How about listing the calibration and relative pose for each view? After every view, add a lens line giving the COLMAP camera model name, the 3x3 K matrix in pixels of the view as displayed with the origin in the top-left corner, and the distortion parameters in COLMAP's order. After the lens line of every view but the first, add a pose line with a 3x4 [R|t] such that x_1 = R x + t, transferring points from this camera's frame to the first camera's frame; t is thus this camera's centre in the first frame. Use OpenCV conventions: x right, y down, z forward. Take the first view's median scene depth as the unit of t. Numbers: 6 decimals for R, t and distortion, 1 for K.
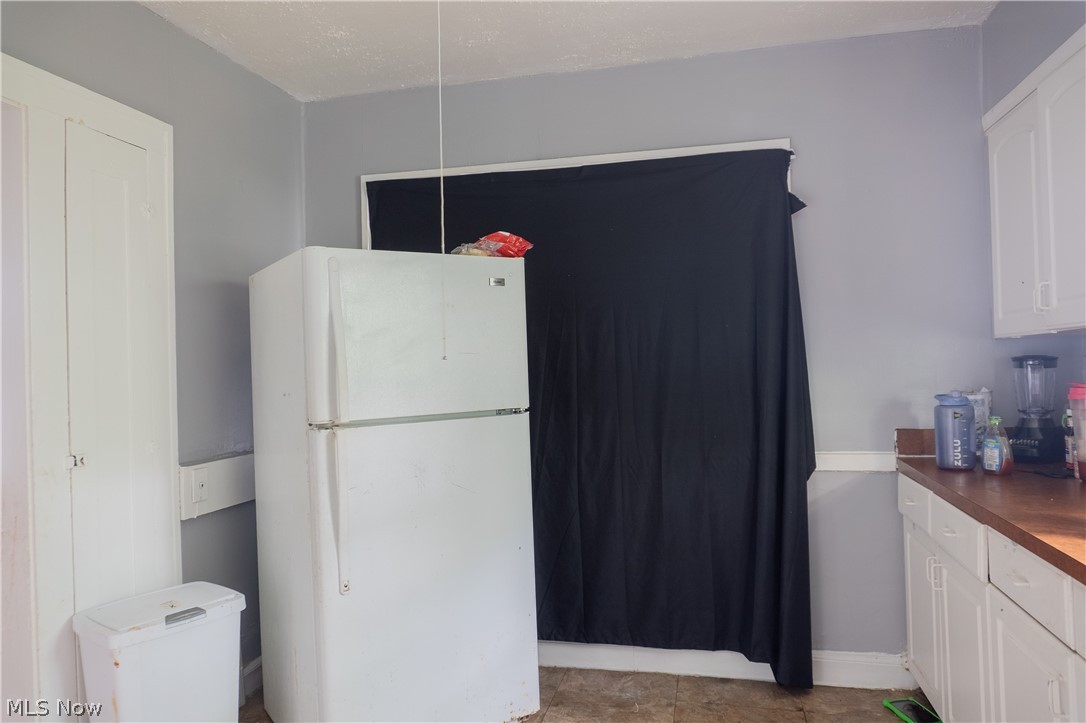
lens RADIAL K [[730.9, 0, 537.9], [0, 730.9, 361.9], [0, 0, 1]] dist [-0.019827, -0.002256]
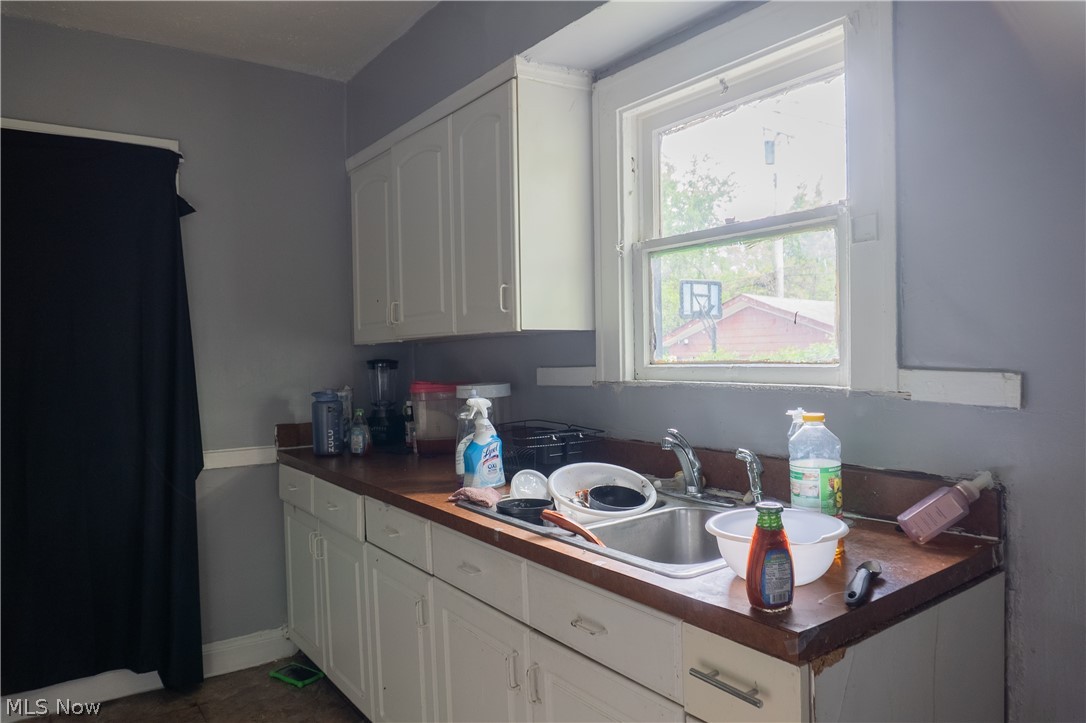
lens RADIAL K [[730.9, 0, 537.9], [0, 730.9, 361.9], [0, 0, 1]] dist [-0.019827, -0.002256]
pose [[0.655983, 0.005921, 0.754752, -0.092502], [-0.002041, 0.999979, -0.006072, 0.002578], [-0.754773, 0.002443, 0.655982, -0.032844]]
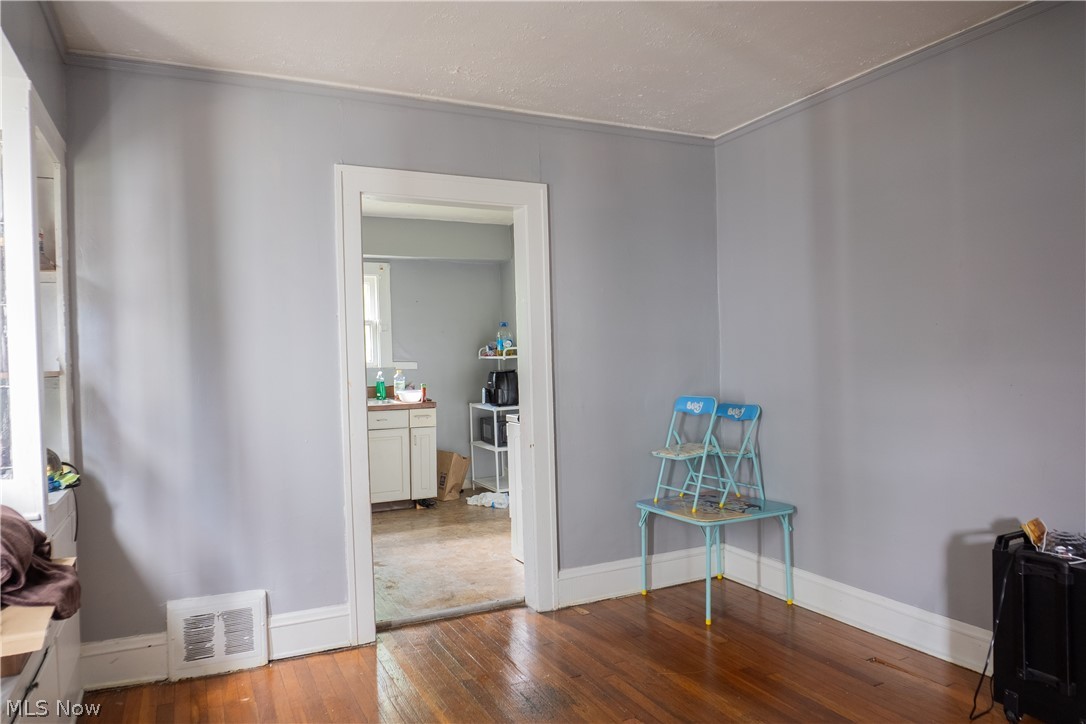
lens RADIAL K [[730.9, 0, 537.9], [0, 730.9, 362.4], [0, 0, 1]] dist [-0.019827, -0.002256]
pose [[-0.627043, 0.036485, 0.778130, -1.778584], [0.038088, 0.999144, -0.016155, 0.066850], [-0.778053, 0.019508, -0.627895, 1.355130]]
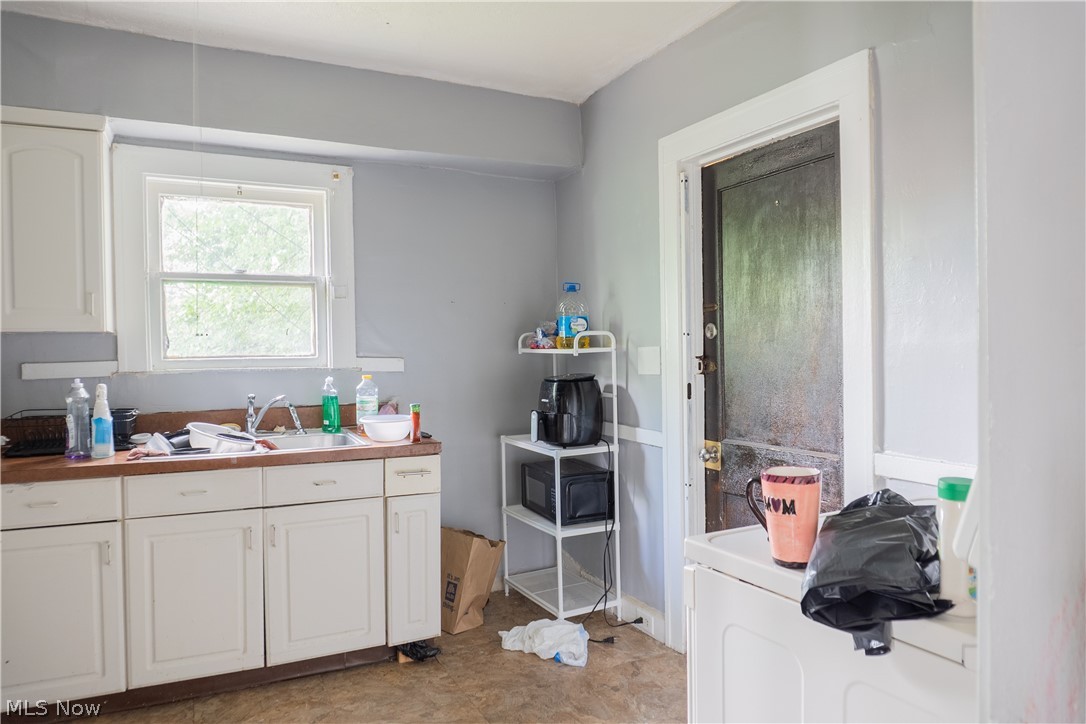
lens RADIAL K [[735.6, 0, 540.4], [0, 735.6, 363.0], [0, 0, 1]] dist [-0.024063, -0.002033]
pose [[-0.635245, 0.023372, 0.771957, -0.703880], [0.027134, 0.999600, -0.007936, 0.034264], [-0.771834, 0.015905, -0.635625, 0.730773]]
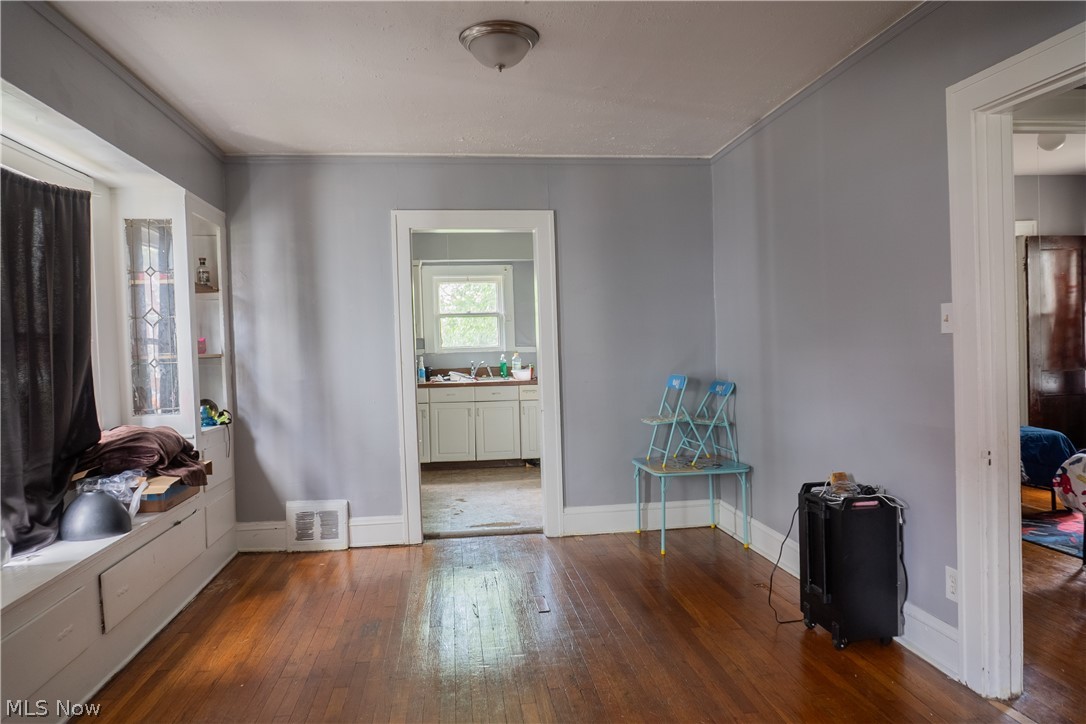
lens RADIAL K [[730.9, 0, 537.9], [0, 730.9, 362.4], [0, 0, 1]] dist [-0.019827, -0.002256]
pose [[-0.346083, 0.016111, 0.938066, -2.414257], [0.034624, 0.999391, -0.004390, 0.089083], [-0.937565, 0.030960, -0.346430, 1.129553]]
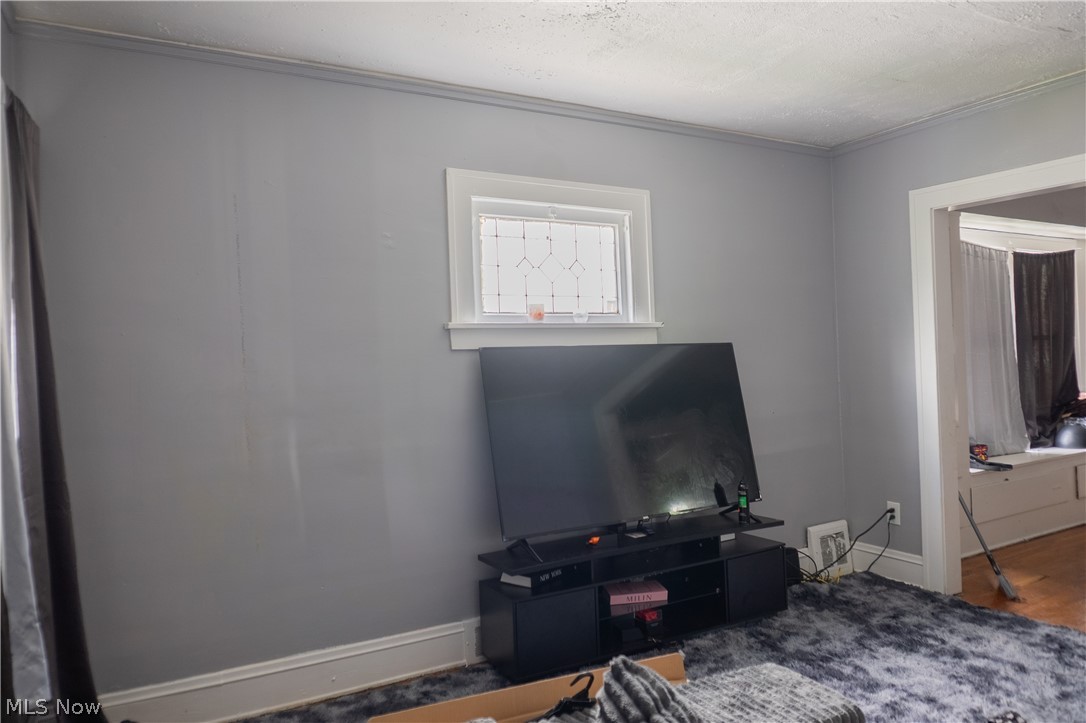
lens RADIAL K [[727.3, 0, 543.0], [0, 727.3, 361.5], [0, 0, 1]] dist [-0.018295, -0.002488]
pose [[0.745576, 0.000953, 0.666420, -3.591456], [0.012186, 0.999812, -0.015064, 0.100865], [-0.666309, 0.019353, 0.745425, 0.873673]]
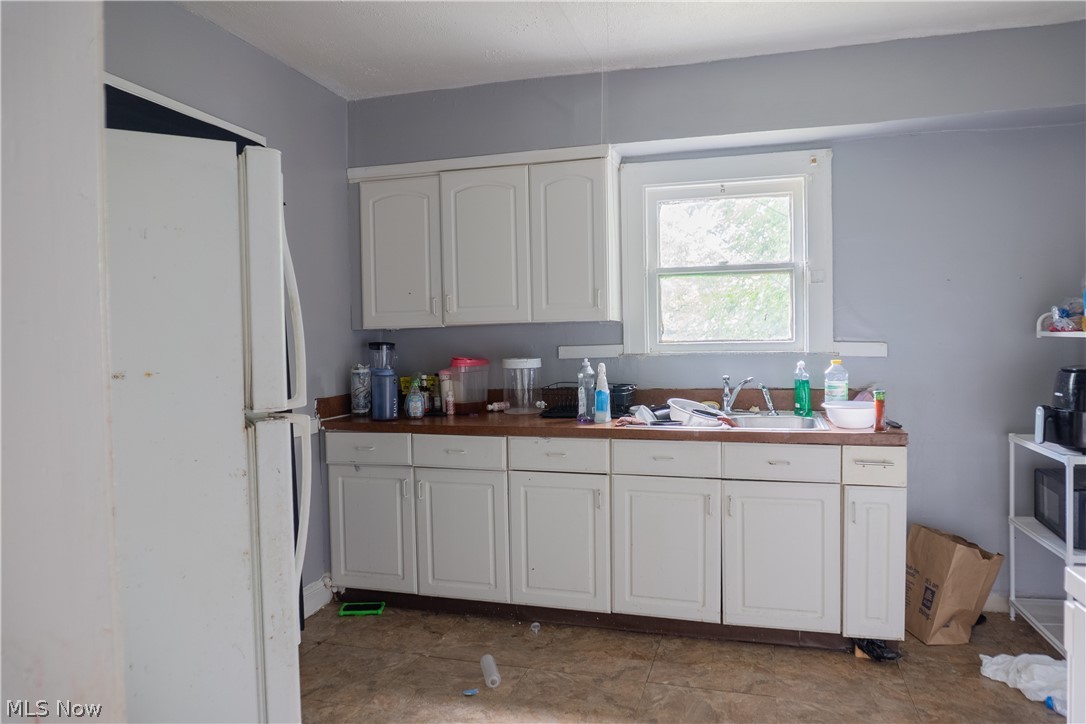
lens RADIAL K [[730.9, 0, 537.9], [0, 730.9, 362.4], [0, 0, 1]] dist [-0.019827, -0.002256]
pose [[0.053493, -0.000200, 0.998568, -0.796393], [0.009636, 0.999954, -0.000316, 0.036685], [-0.998522, 0.009640, 0.053492, 0.599418]]
